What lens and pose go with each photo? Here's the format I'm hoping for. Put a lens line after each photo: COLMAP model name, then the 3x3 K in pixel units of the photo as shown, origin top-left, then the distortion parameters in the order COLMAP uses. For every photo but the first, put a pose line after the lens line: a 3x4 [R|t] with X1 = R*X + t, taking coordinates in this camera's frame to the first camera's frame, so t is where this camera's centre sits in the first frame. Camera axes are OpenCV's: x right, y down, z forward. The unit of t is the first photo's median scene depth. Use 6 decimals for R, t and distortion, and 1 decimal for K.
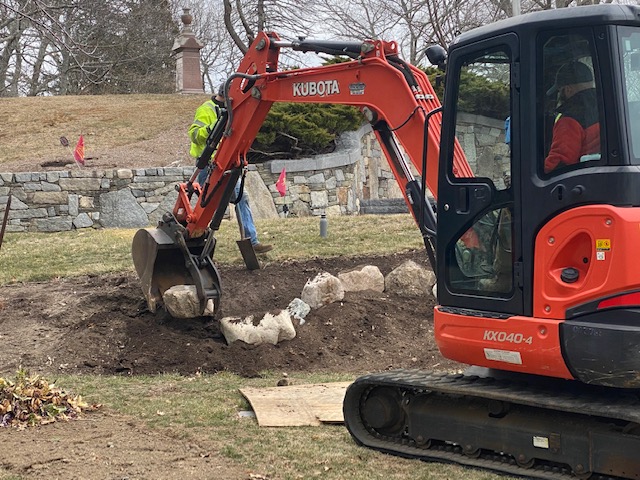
lens RADIAL K [[1257.2, 0, 320.0], [0, 1257.2, 240.0], [0, 0, 1]] dist [0.007055, 1.335818]
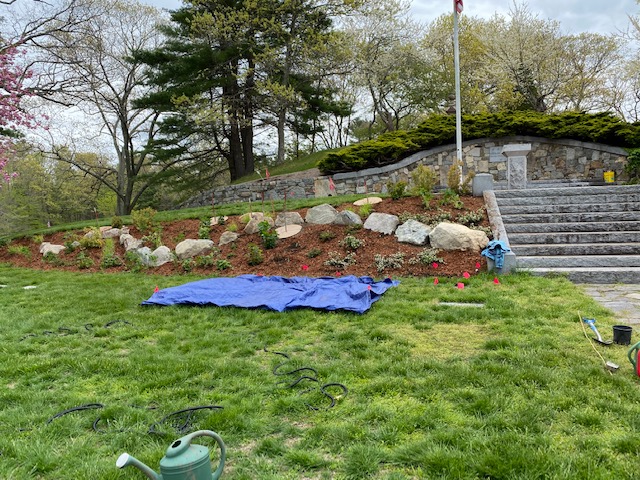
lens RADIAL K [[569.3, 0, 320.0], [0, 569.3, 240.0], [0, 0, 1]] dist [0.048994, -0.011667]
pose [[0.686554, 0.036980, -0.726138, 0.728786], [0.019555, 0.997405, 0.069283, -0.017447], [0.726816, -0.061767, 0.684050, 0.290009]]
